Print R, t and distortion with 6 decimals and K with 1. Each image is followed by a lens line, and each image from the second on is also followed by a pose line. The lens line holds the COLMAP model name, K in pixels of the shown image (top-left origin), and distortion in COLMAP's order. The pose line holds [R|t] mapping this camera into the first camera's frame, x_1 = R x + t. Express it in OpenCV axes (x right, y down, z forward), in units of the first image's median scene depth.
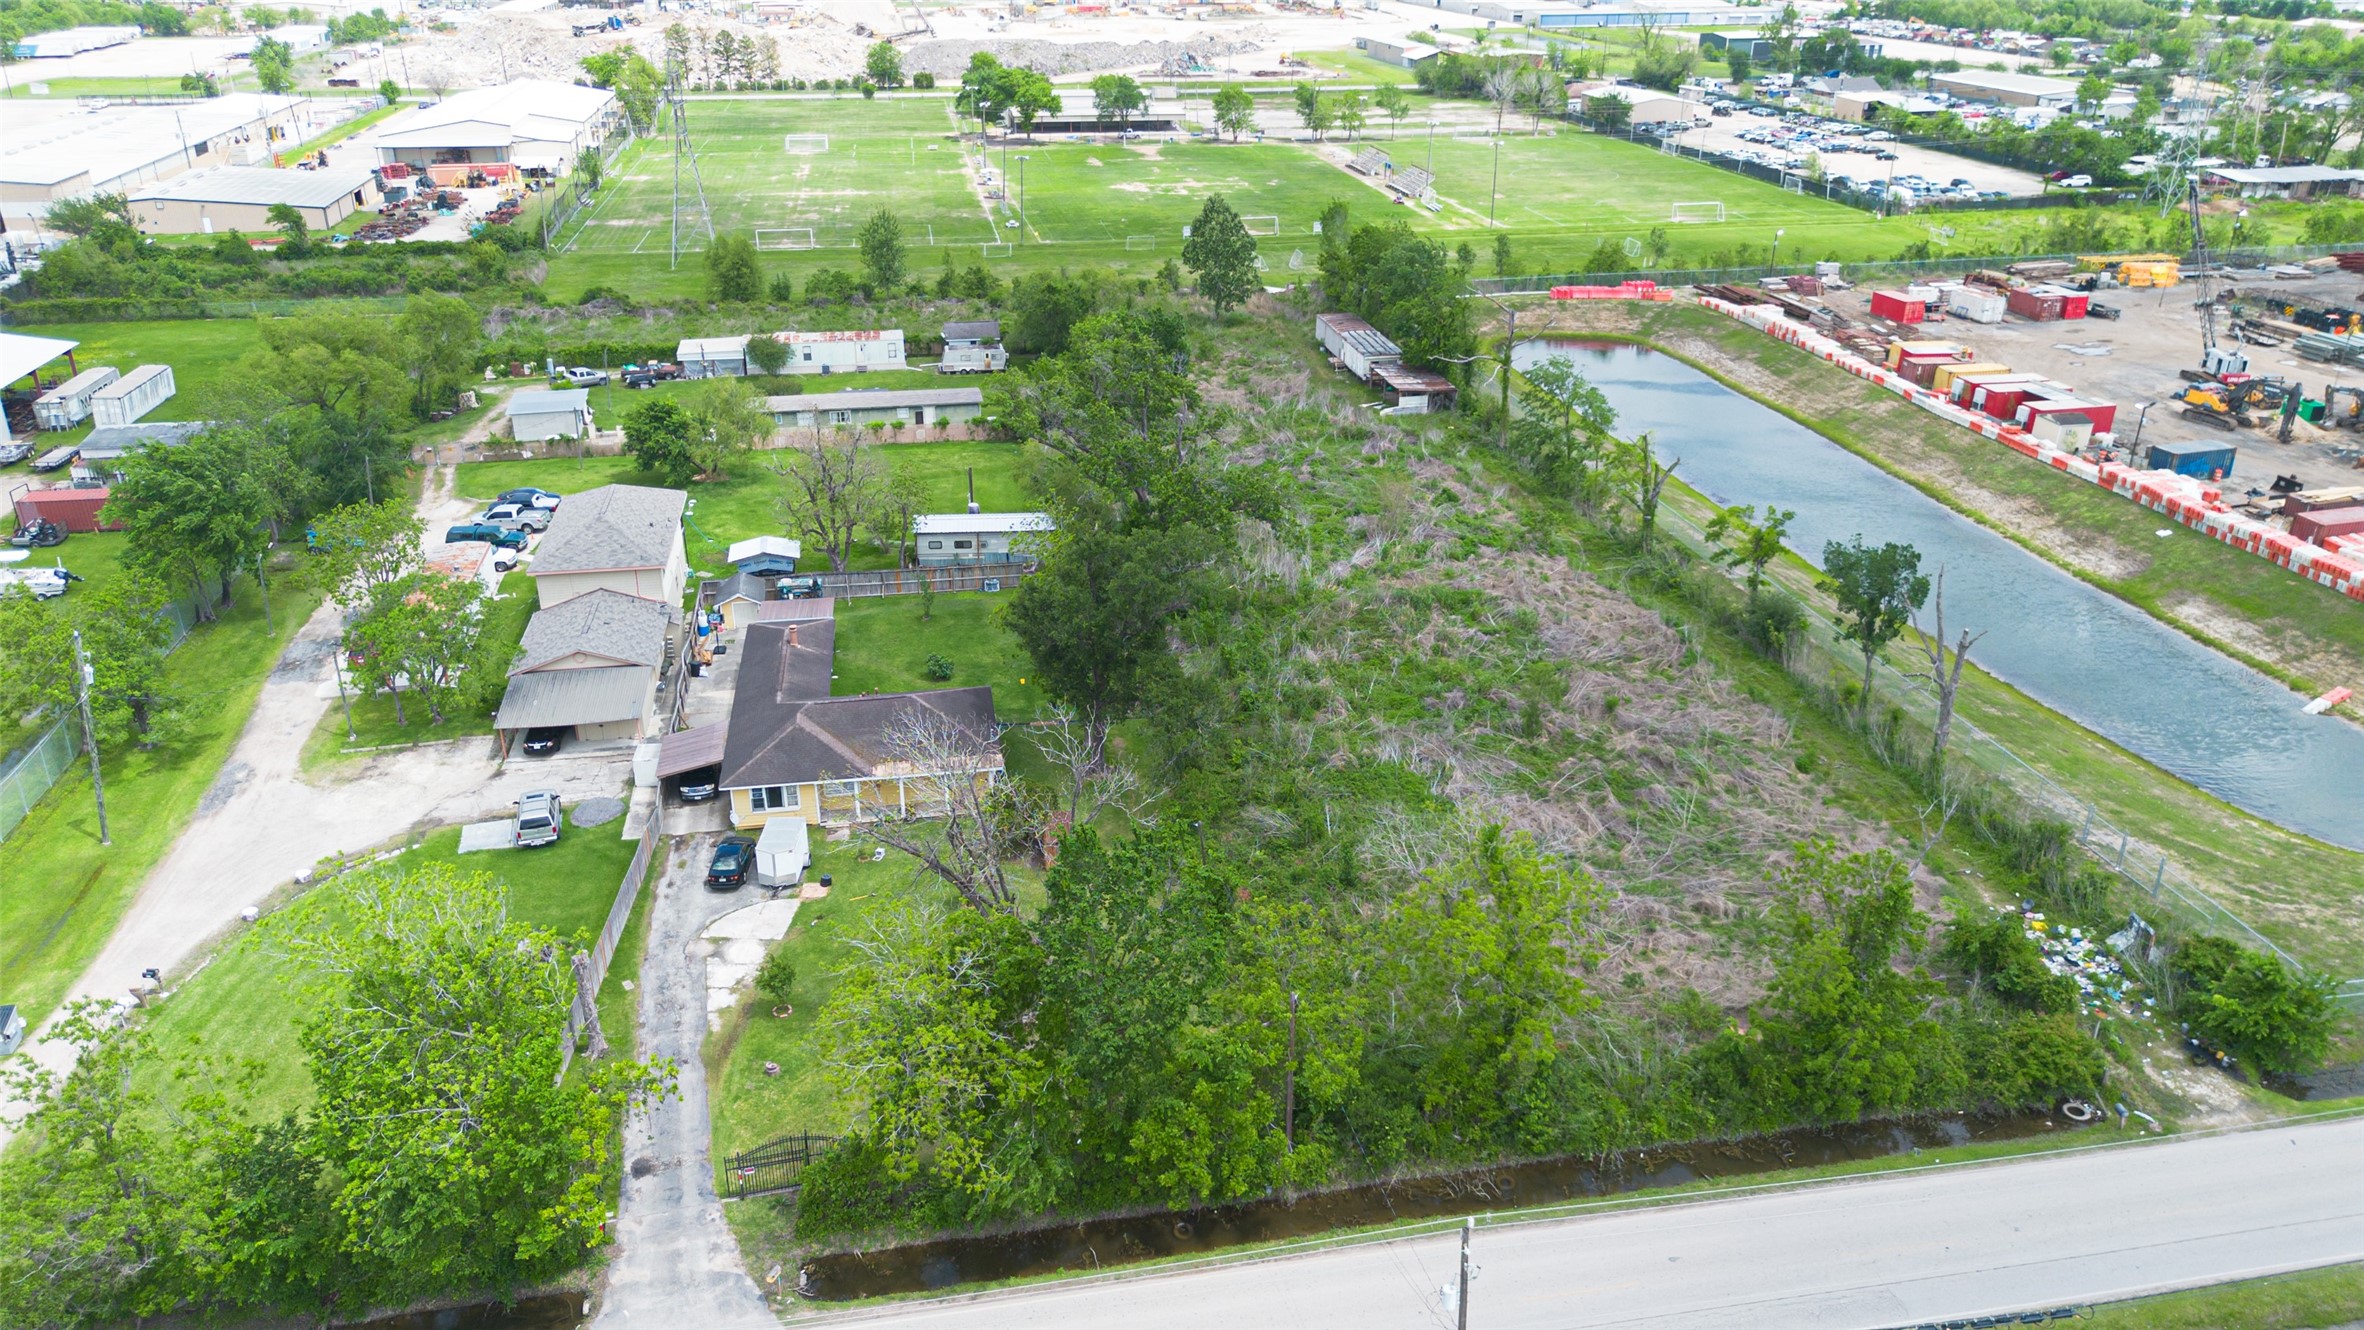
lens RADIAL K [[1678.3, 0, 1182.0], [0, 1678.3, 665.0], [0, 0, 1]] dist [0.067333, -0.063304]
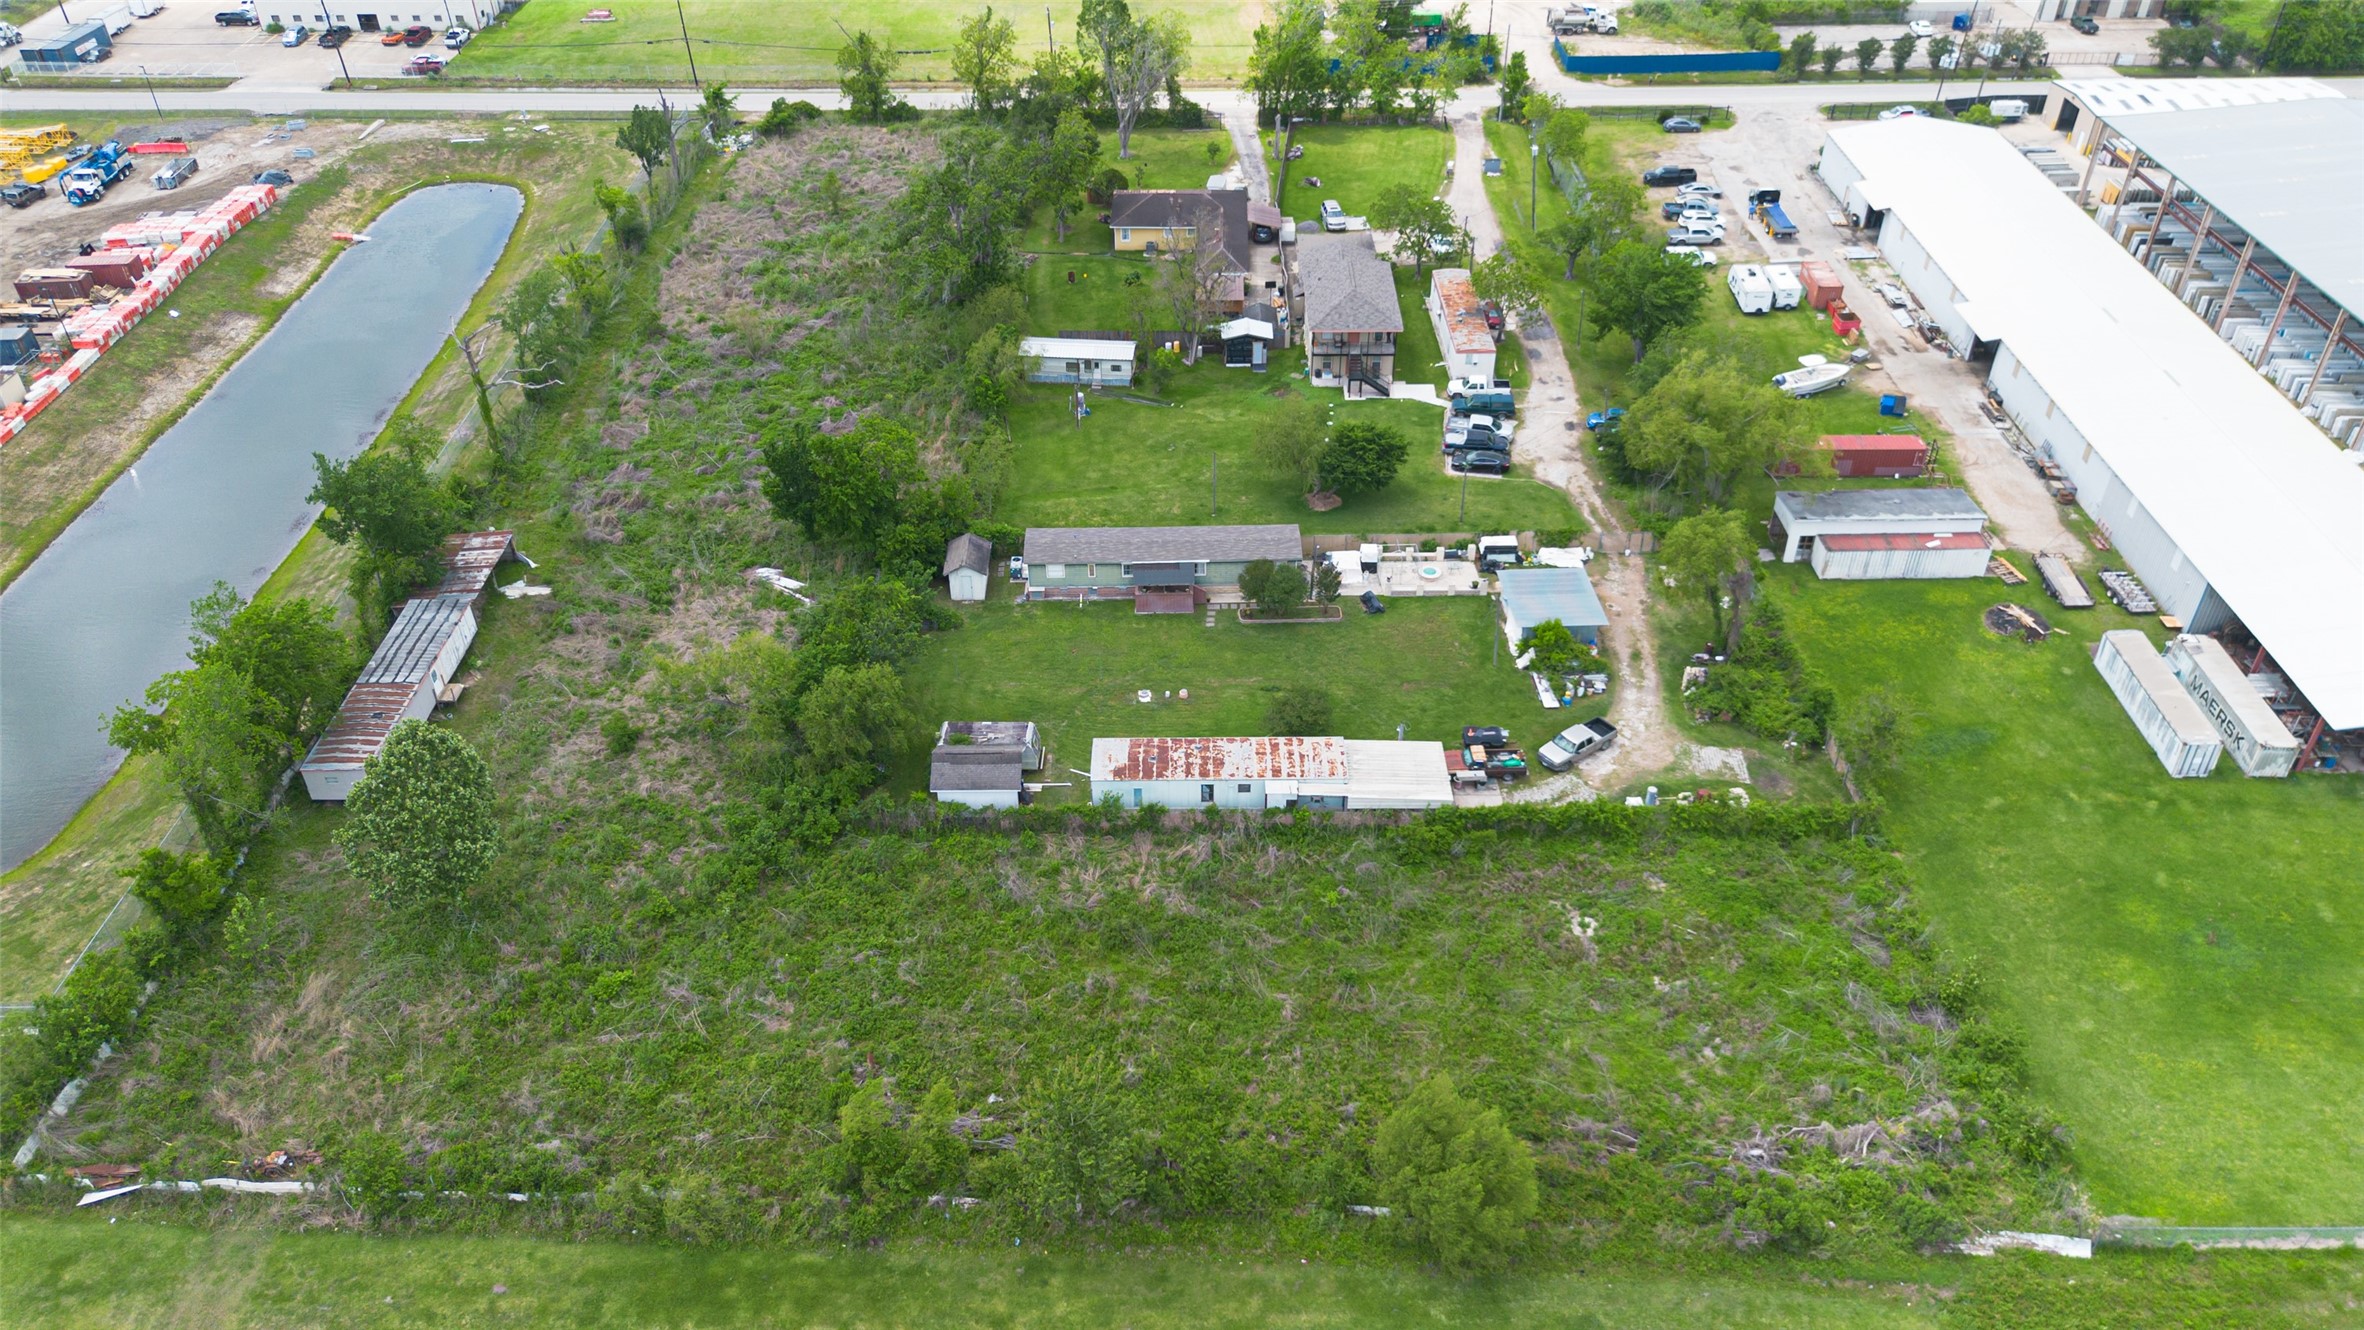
lens RADIAL K [[1678.3, 0, 1182.0], [0, 1678.3, 665.0], [0, 0, 1]] dist [0.067333, -0.063304]
pose [[-0.982887, -0.107883, 0.149313, -0.350151], [0.078541, 0.487758, 0.869439, -0.904381], [-0.166627, 0.866287, -0.470938, 1.536661]]
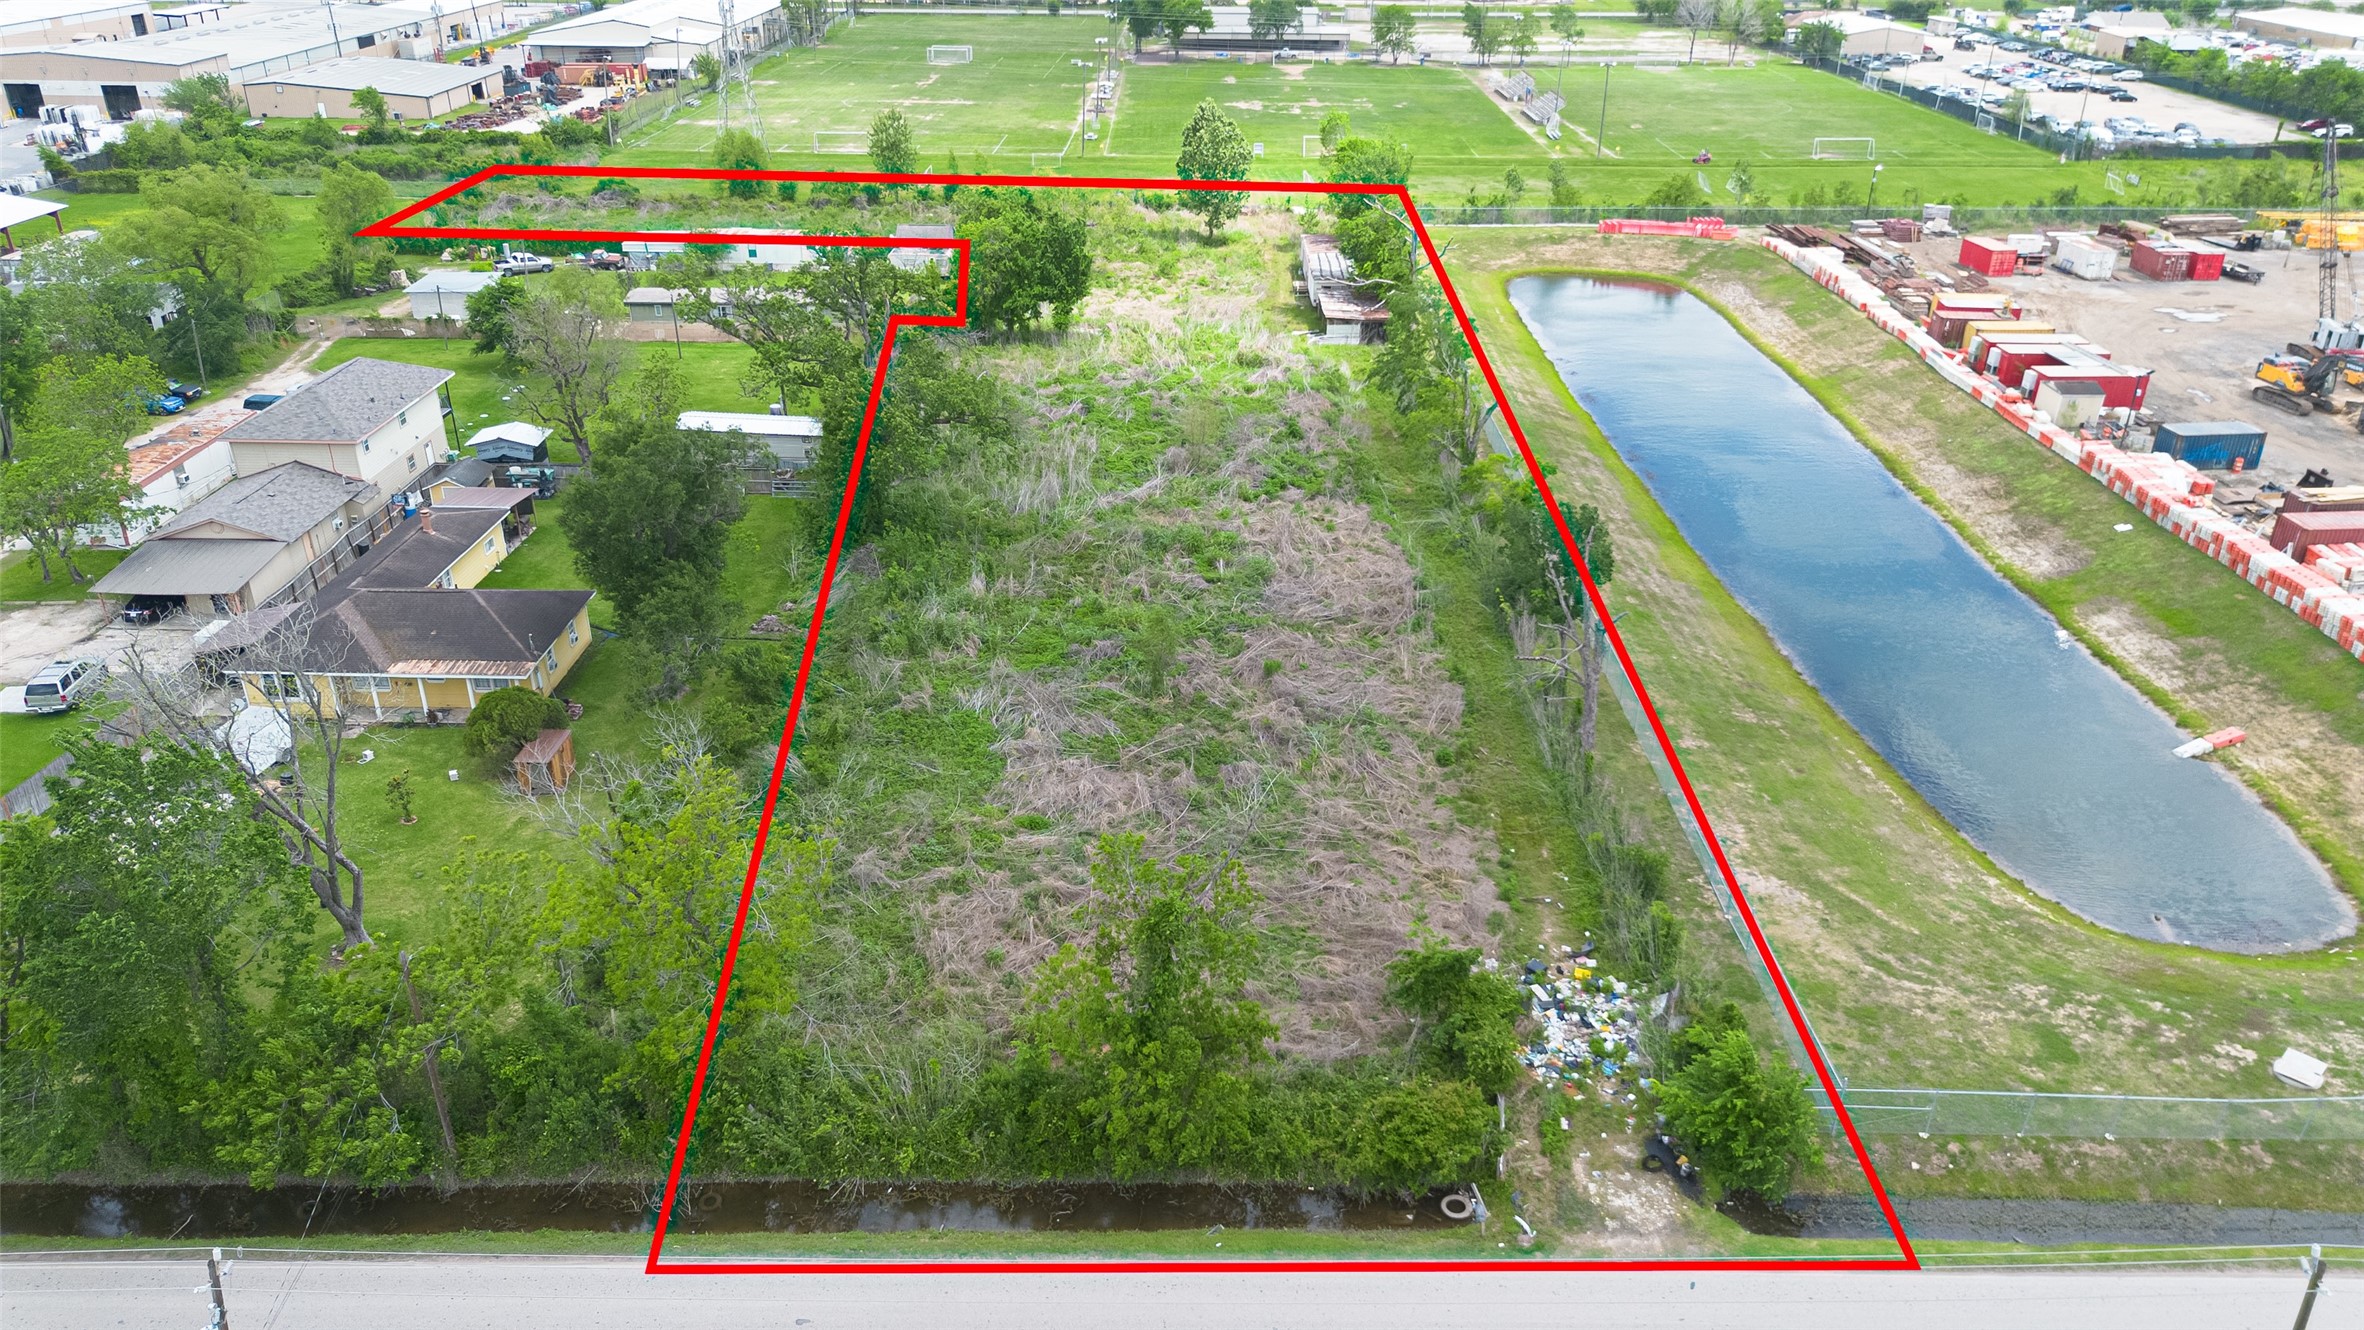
lens RADIAL K [[1678.3, 0, 1182.0], [0, 1678.3, 665.0], [0, 0, 1]] dist [0.067333, -0.063304]
pose [[0.981931, 0.085803, -0.168671, 0.246371], [-0.080470, 0.996024, 0.038216, -0.005410], [0.171279, -0.023953, 0.984931, 0.097380]]
